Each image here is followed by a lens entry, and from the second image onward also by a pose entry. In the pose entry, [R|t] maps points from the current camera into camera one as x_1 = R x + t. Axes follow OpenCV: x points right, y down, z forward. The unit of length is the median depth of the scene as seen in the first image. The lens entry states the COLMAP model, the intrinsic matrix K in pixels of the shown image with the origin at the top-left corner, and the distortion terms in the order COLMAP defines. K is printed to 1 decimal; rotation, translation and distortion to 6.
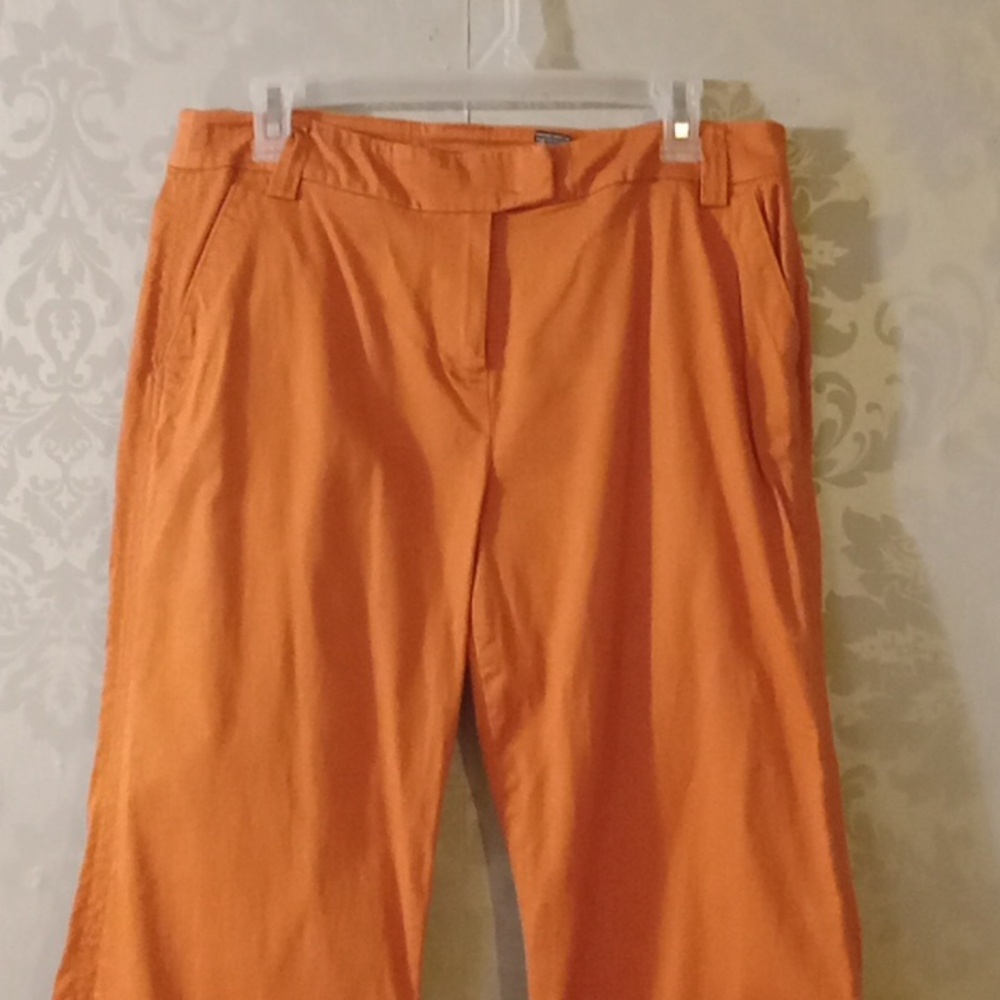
lens RADIAL K [[1639.2, 0, 498.6], [0, 1639.2, 483.2], [0, 0, 1]] dist [0.087341, -0.119905]
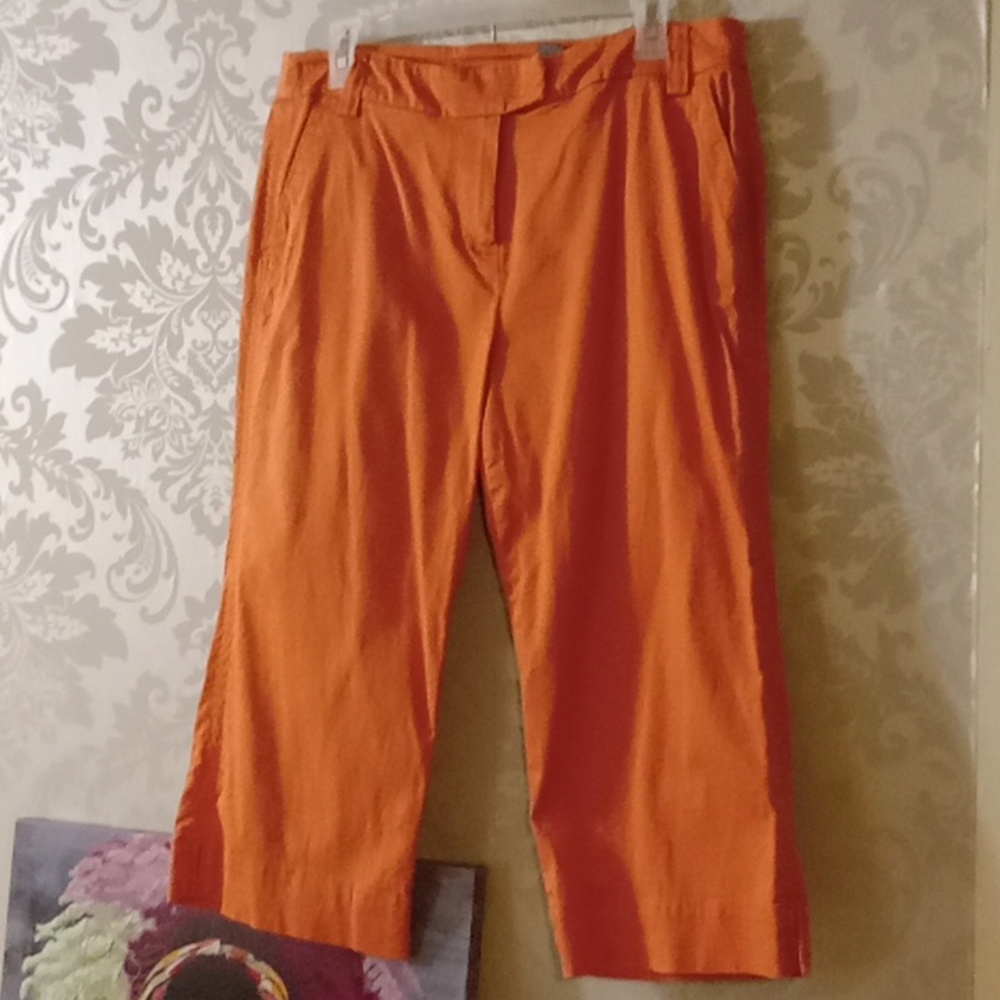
lens RADIAL K [[1639.2, 0, 498.6], [0, 1639.2, 483.2], [0, 0, 1]] dist [0.087341, -0.119905]
pose [[0.926502, 0.008625, -0.376190, 0.457417], [0.007635, 0.999101, 0.041711, 0.059155], [0.376211, -0.041518, 0.925603, -0.152457]]
